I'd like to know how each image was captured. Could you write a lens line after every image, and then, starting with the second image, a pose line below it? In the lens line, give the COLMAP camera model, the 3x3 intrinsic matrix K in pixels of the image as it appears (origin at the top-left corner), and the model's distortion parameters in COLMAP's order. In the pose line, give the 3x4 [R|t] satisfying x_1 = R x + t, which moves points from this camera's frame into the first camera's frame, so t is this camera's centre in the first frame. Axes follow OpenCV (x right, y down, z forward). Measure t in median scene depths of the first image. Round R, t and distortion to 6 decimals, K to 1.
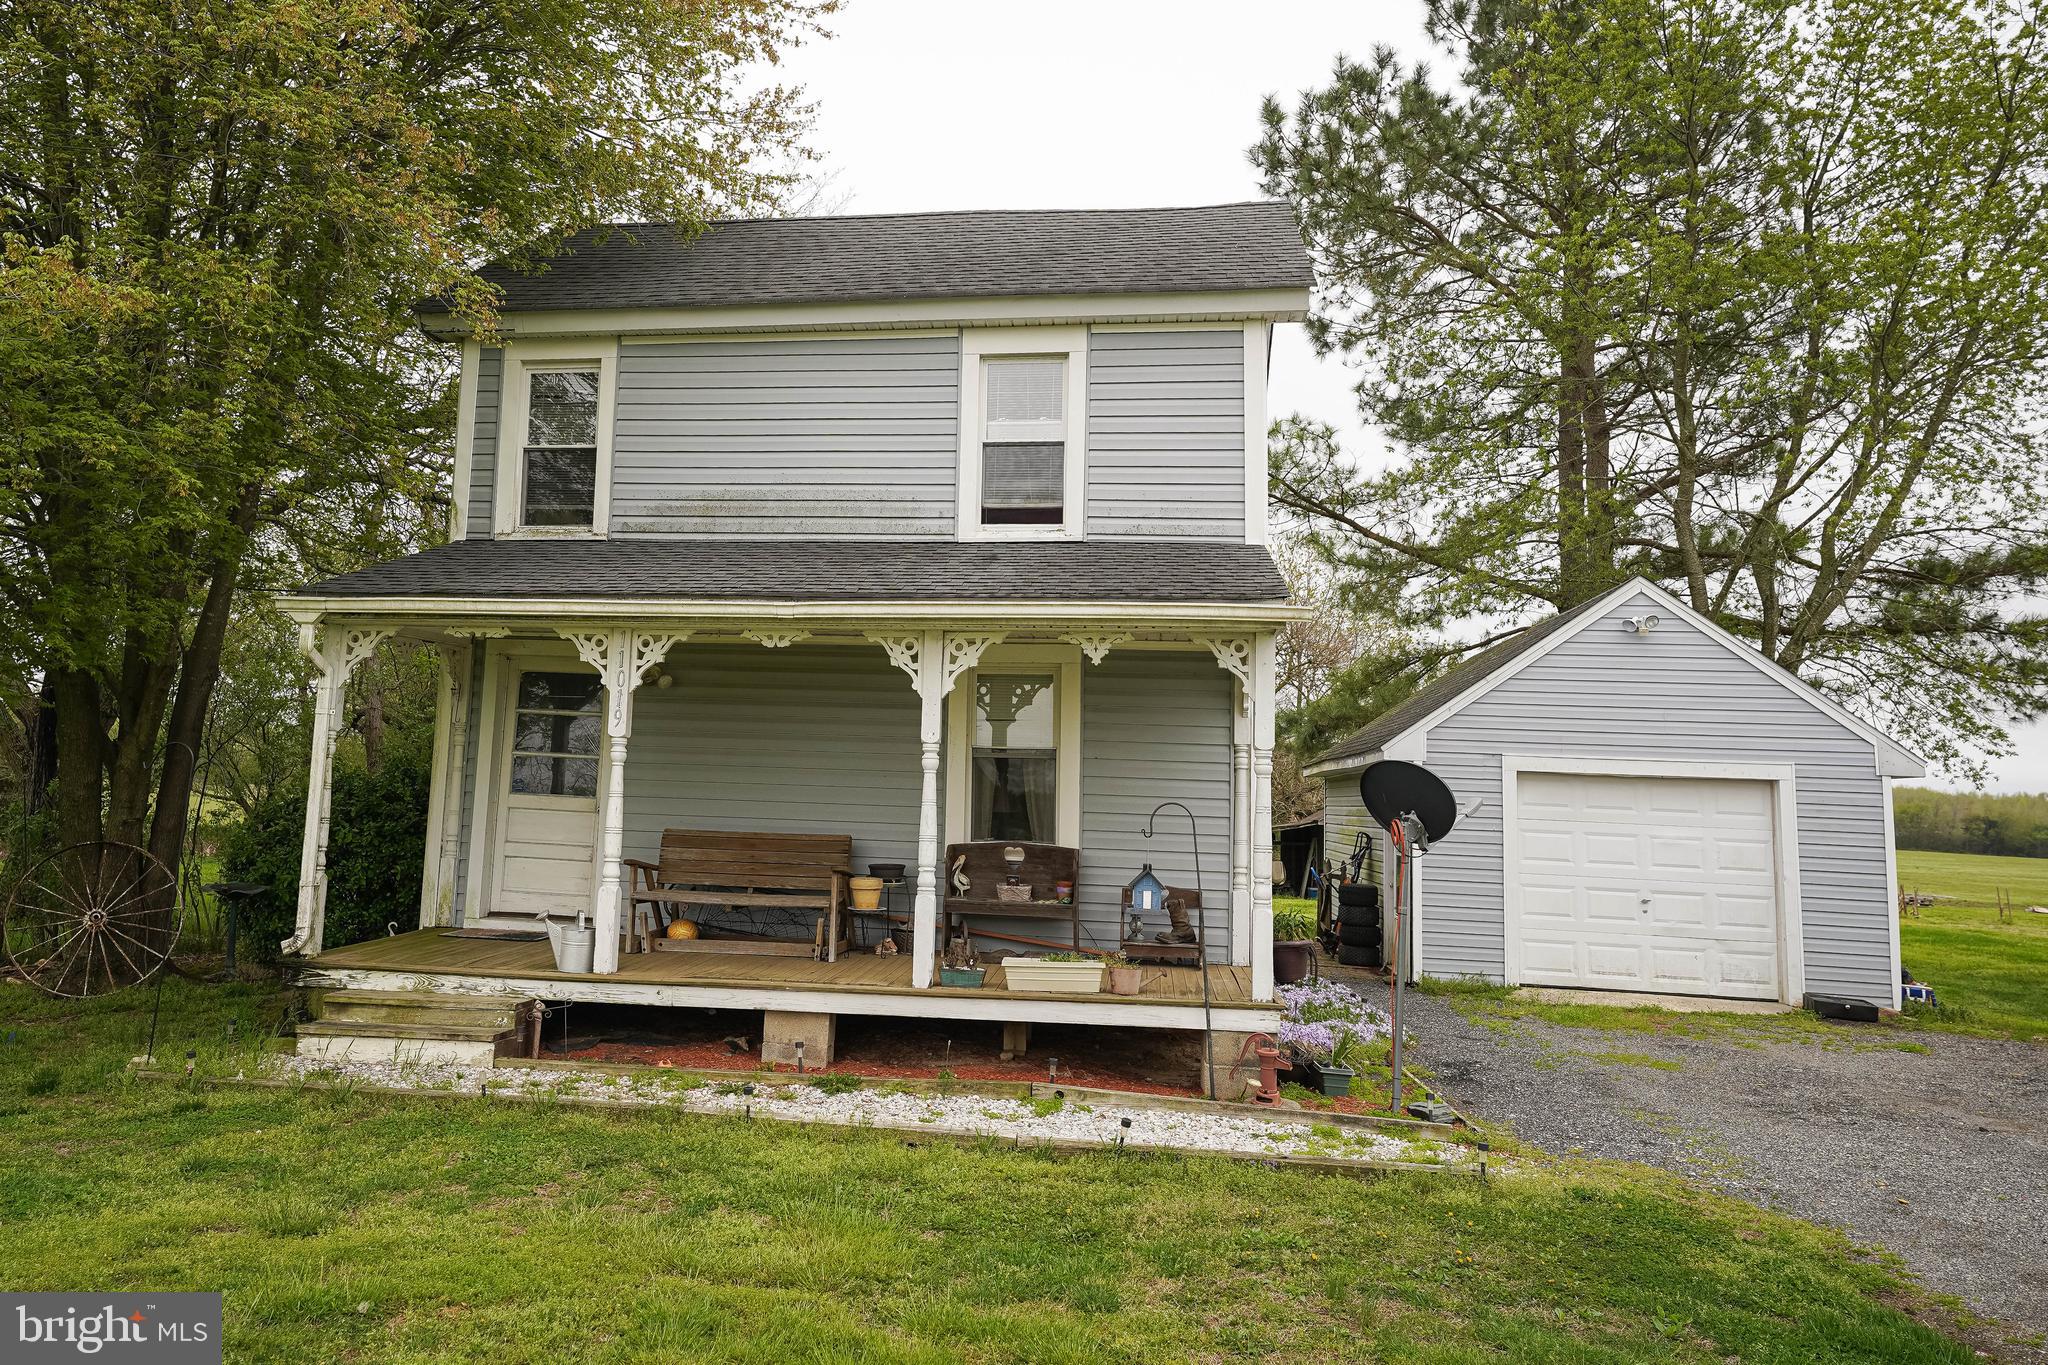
lens RADIAL K [[1507.8, 0, 915.2], [0, 1507.8, 600.1], [0, 0, 1]] dist [0.022751, -0.004922]
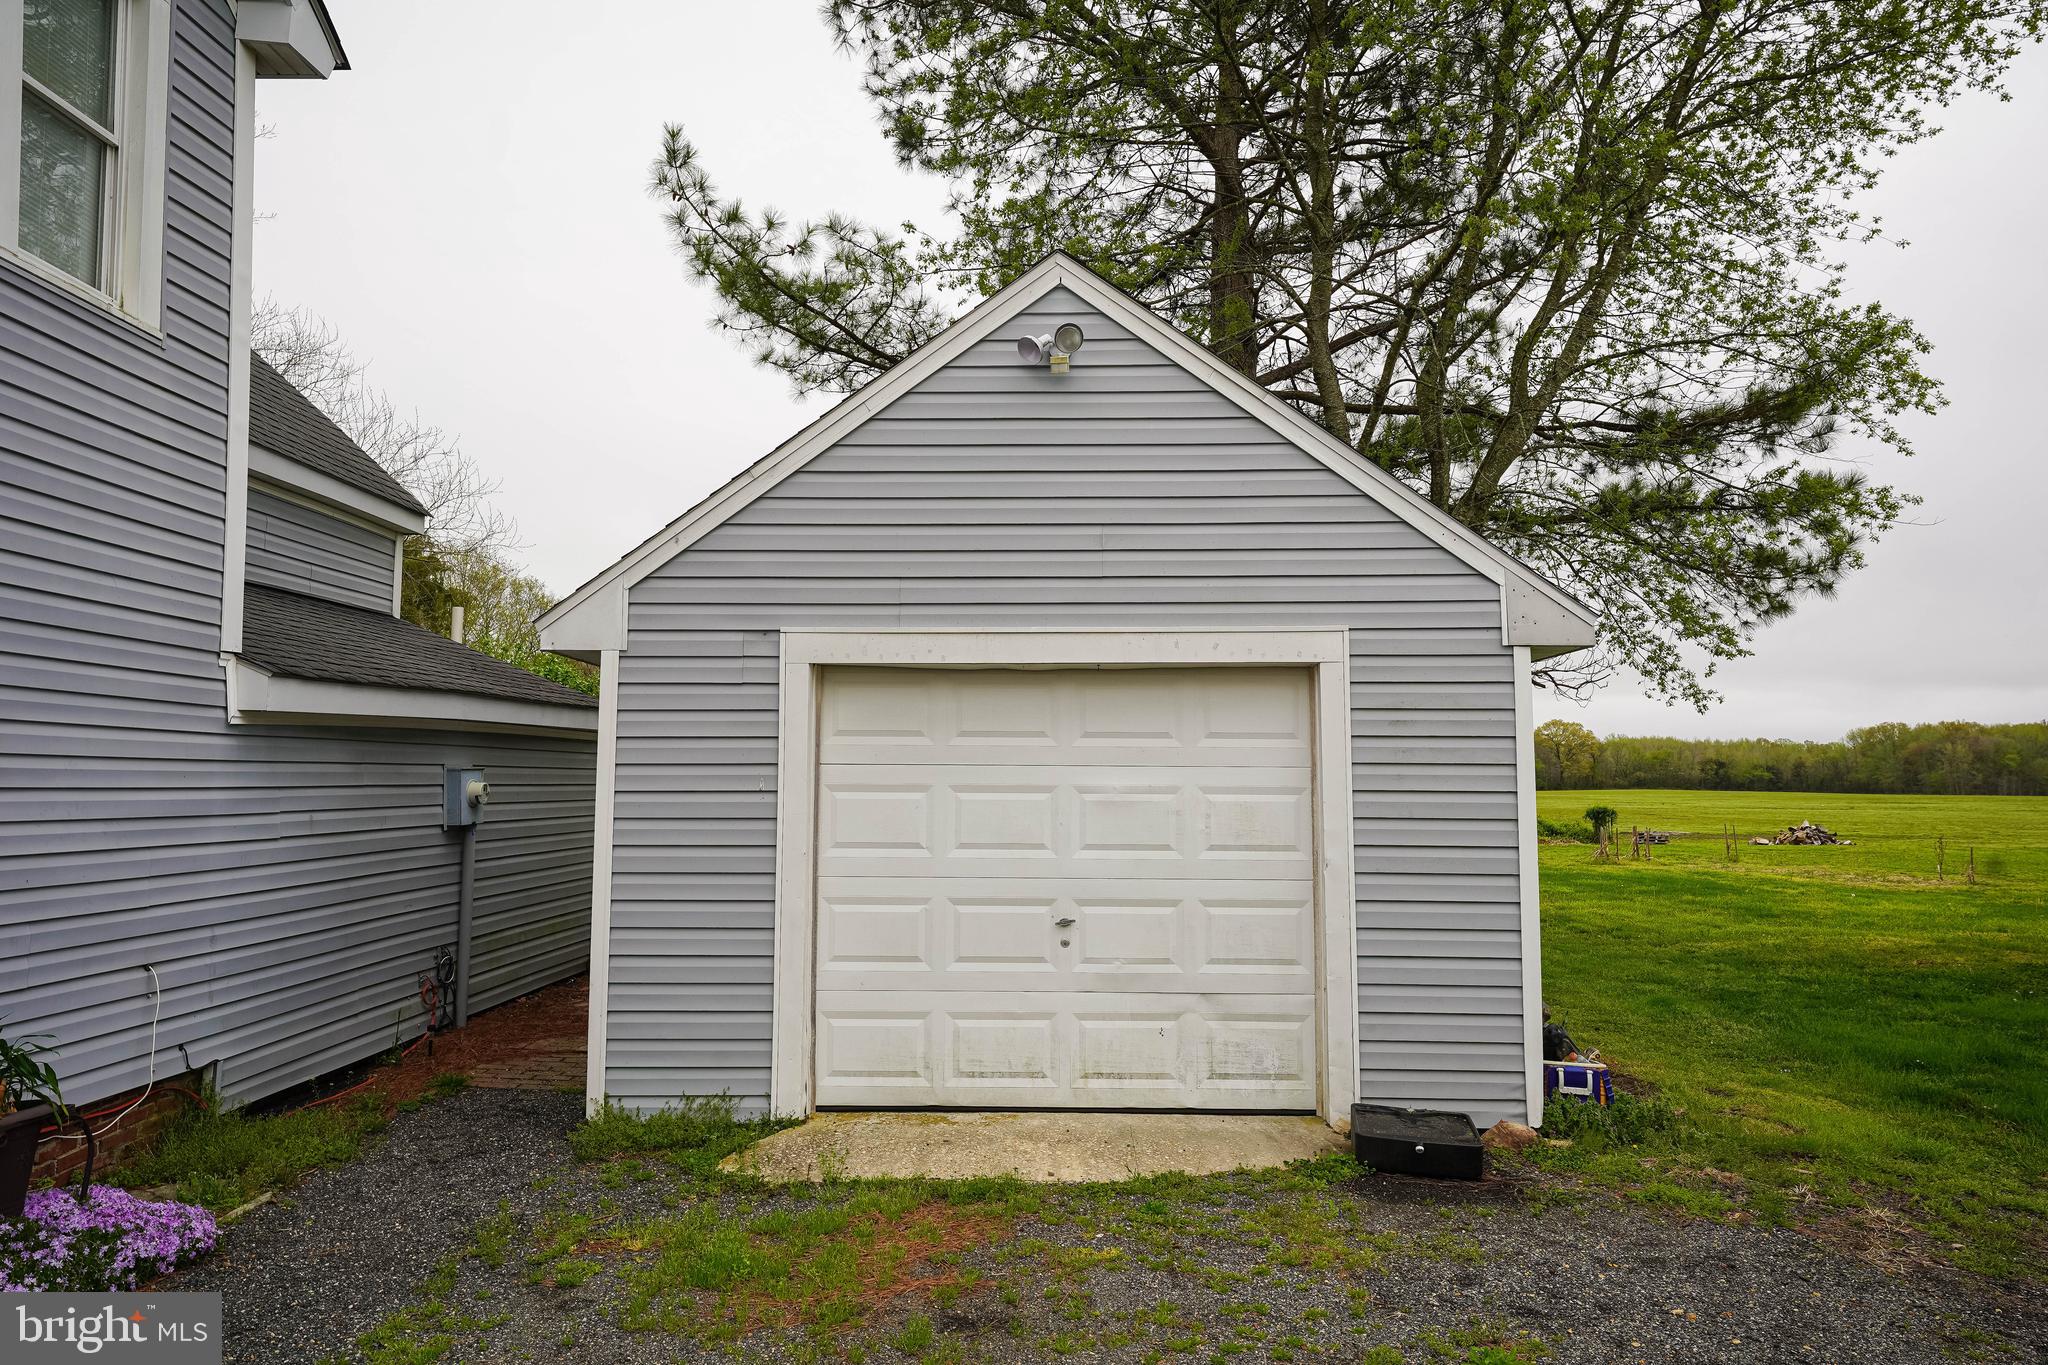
lens RADIAL K [[1349.1, 0, 1024.0], [0, 1349.1, 682.5], [0, 0, 1]] dist [0.017132, -0.005011]
pose [[0.990071, -0.029242, 0.137492, 0.539764], [0.020895, 0.997872, 0.061762, 0.124567], [-0.139005, -0.058276, 0.988575, 0.760261]]
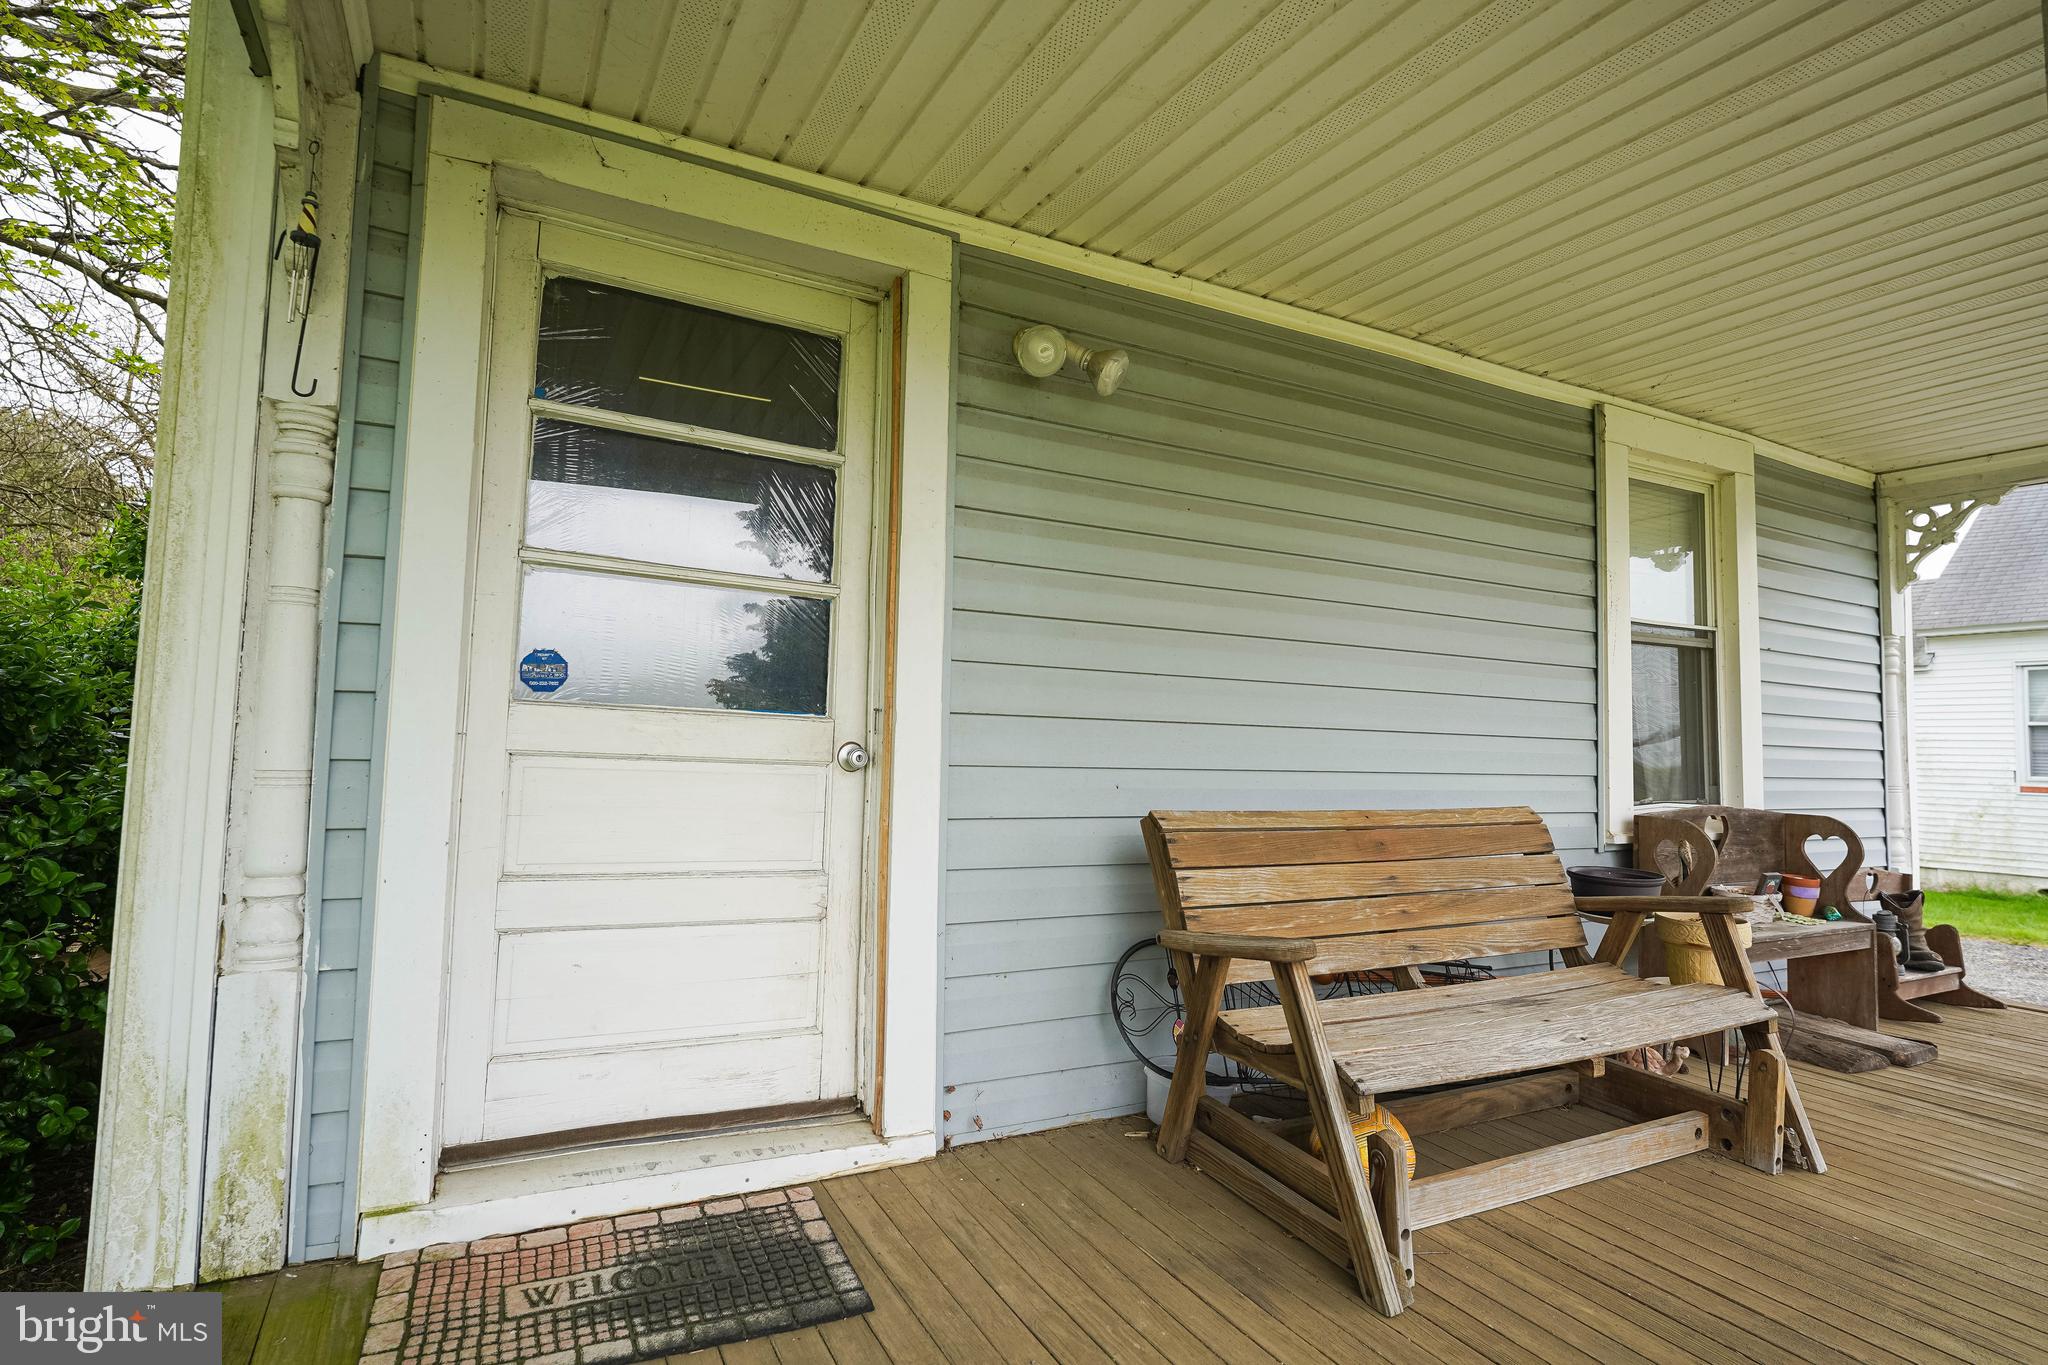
lens RADIAL K [[1026.7, 0, 1024.0], [0, 1026.7, 682.5], [0, 0, 1]] dist [-0.005748, -0.000779]
pose [[0.807029, 0.023937, 0.590027, -0.311214], [-0.072579, 0.995623, 0.058881, 0.109729], [-0.586035, -0.090343, 0.805234, 0.817905]]
